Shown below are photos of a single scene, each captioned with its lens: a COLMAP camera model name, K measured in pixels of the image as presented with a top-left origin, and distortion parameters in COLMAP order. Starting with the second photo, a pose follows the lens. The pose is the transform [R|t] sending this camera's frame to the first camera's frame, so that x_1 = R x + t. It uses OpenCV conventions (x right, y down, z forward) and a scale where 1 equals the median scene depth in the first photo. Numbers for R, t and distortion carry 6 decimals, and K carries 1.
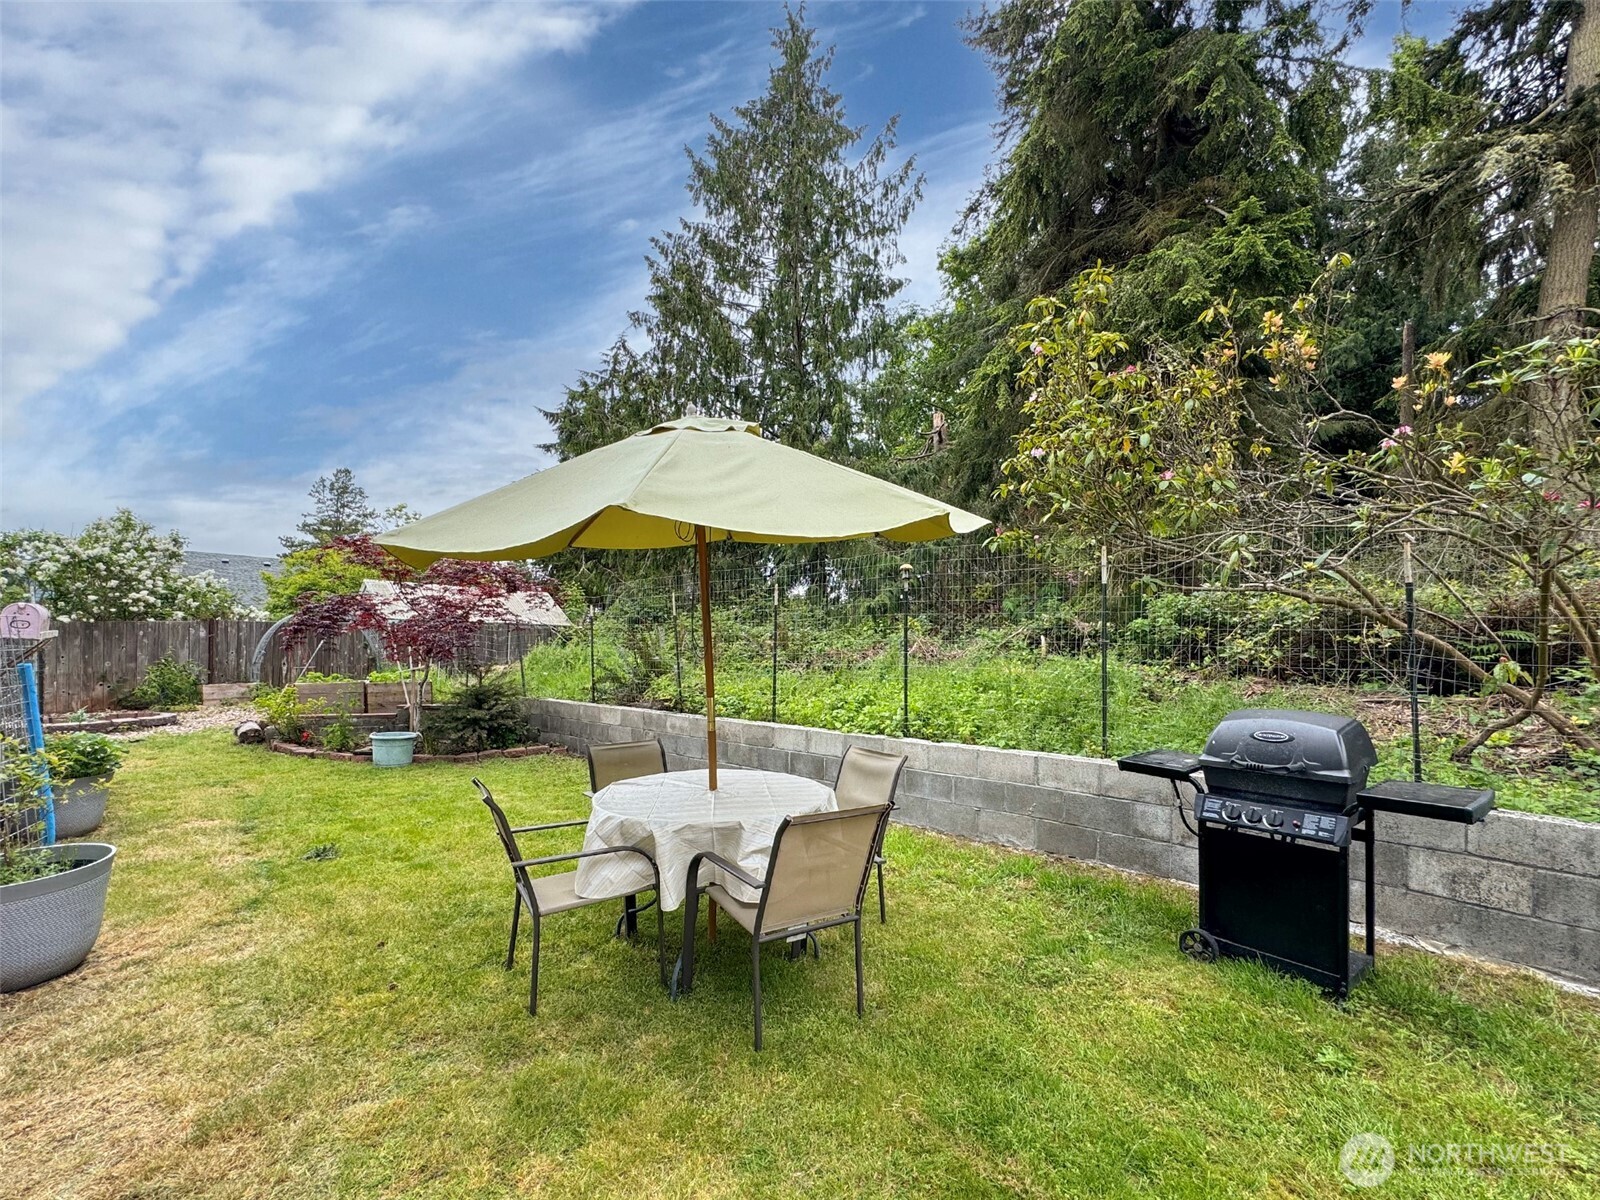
lens RADIAL K [[705.7, 0, 799.5], [0, 705.7, 610.6], [0, 0, 1]] dist [-0.002200, 0.001303]
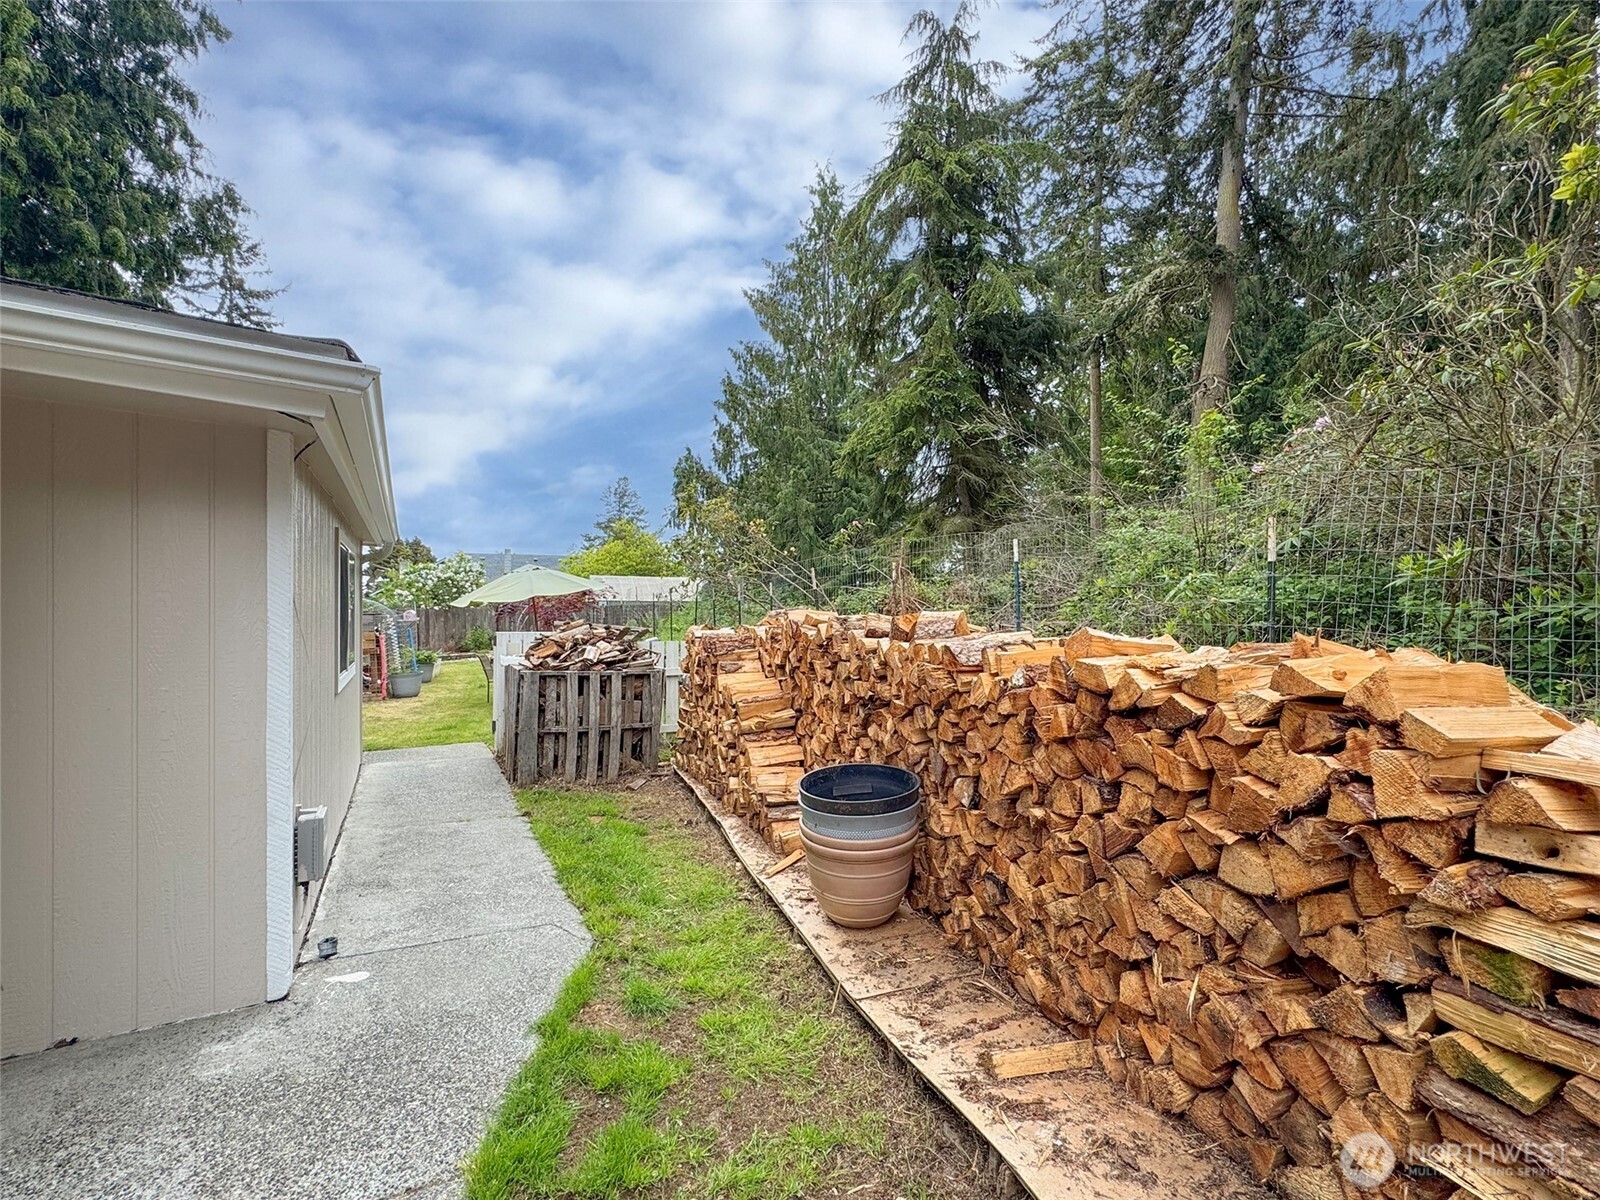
lens RADIAL K [[705.7, 0, 810.9], [0, 705.7, 610.2], [0, 0, 1]] dist [-0.002200, 0.001303]
pose [[0.937415, -0.013360, -0.347957, 0.122915], [0.030819, 0.998525, 0.044692, -0.007373], [0.346847, -0.052619, 0.936445, -0.097209]]
